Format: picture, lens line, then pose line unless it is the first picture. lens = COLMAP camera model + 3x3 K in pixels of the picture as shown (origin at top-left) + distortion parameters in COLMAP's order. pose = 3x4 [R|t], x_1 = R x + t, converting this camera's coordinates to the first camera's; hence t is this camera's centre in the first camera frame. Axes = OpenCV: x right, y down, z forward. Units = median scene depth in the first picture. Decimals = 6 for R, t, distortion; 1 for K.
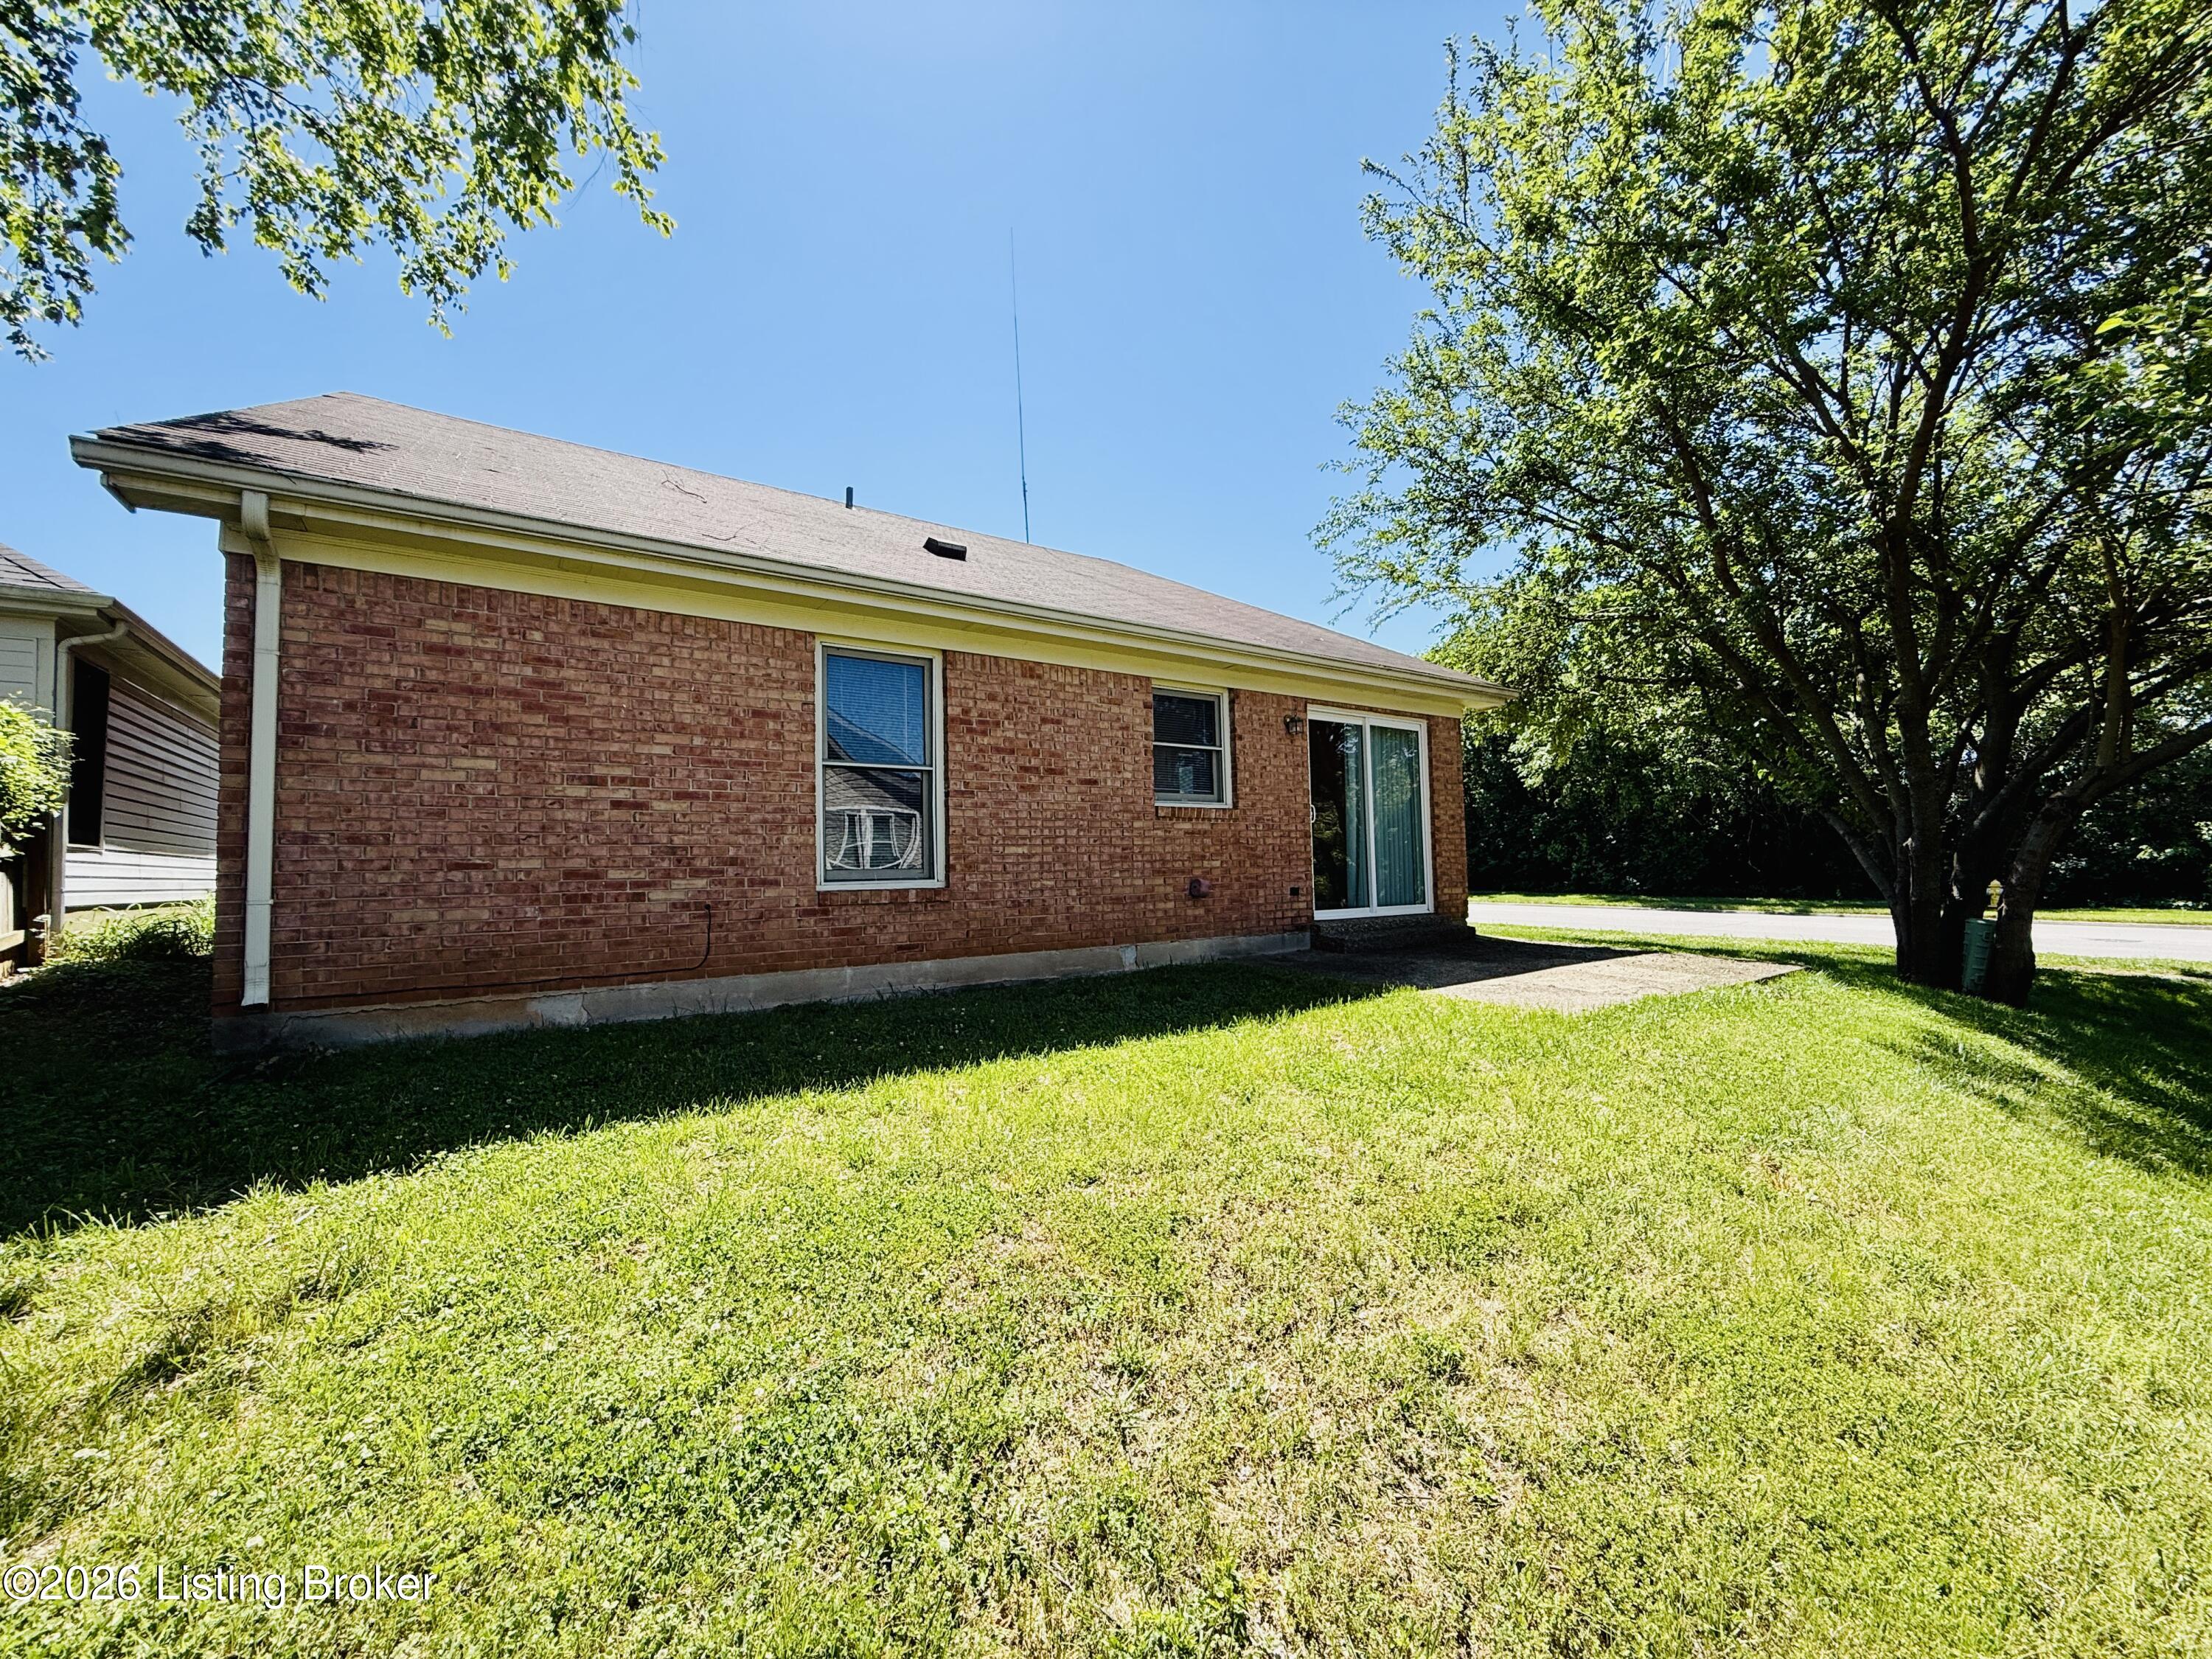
lens RADIAL K [[880.3, 0, 1107.6], [0, 880.3, 824.9], [0, 0, 1]] dist [0.001790, -0.000374]
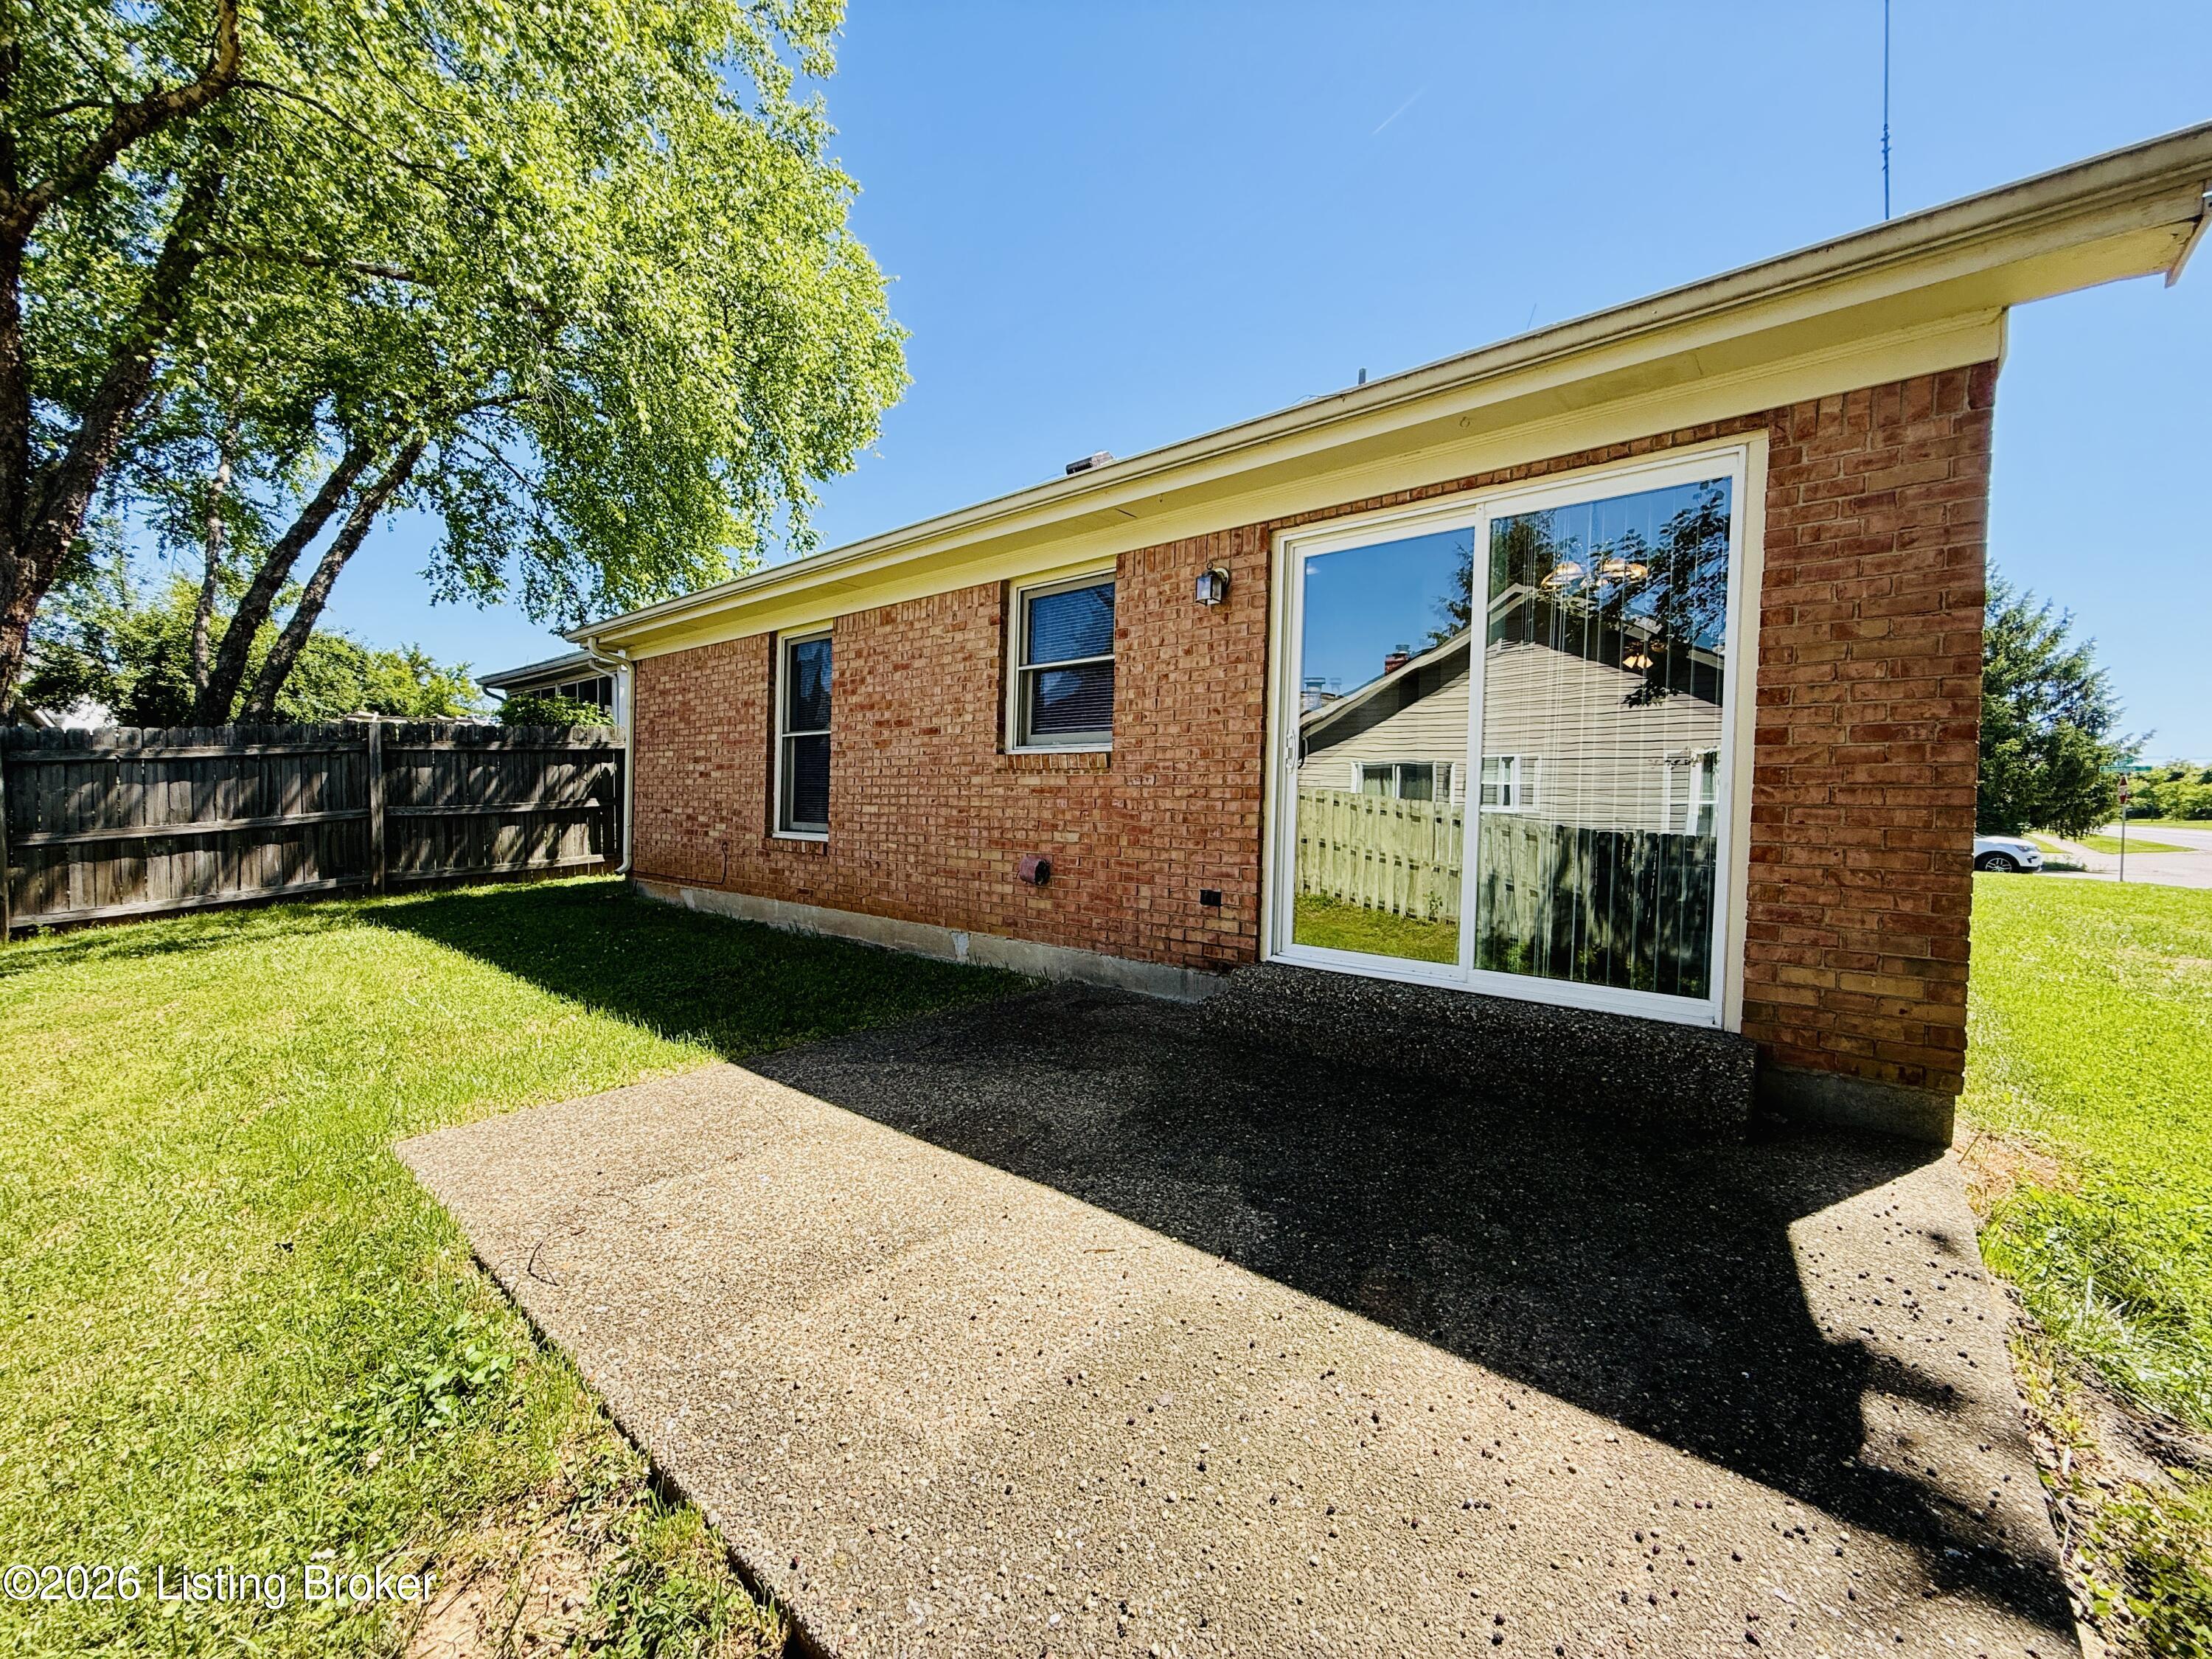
lens RADIAL K [[880.3, 0, 1107.5], [0, 880.3, 835.4], [0, 0, 1]] dist [0.001790, -0.000374]
pose [[0.257087, 0.053670, -0.964897, 0.834734], [0.020636, 0.997924, 0.061005, 0.003348], [0.966168, -0.035596, 0.255446, 0.930651]]
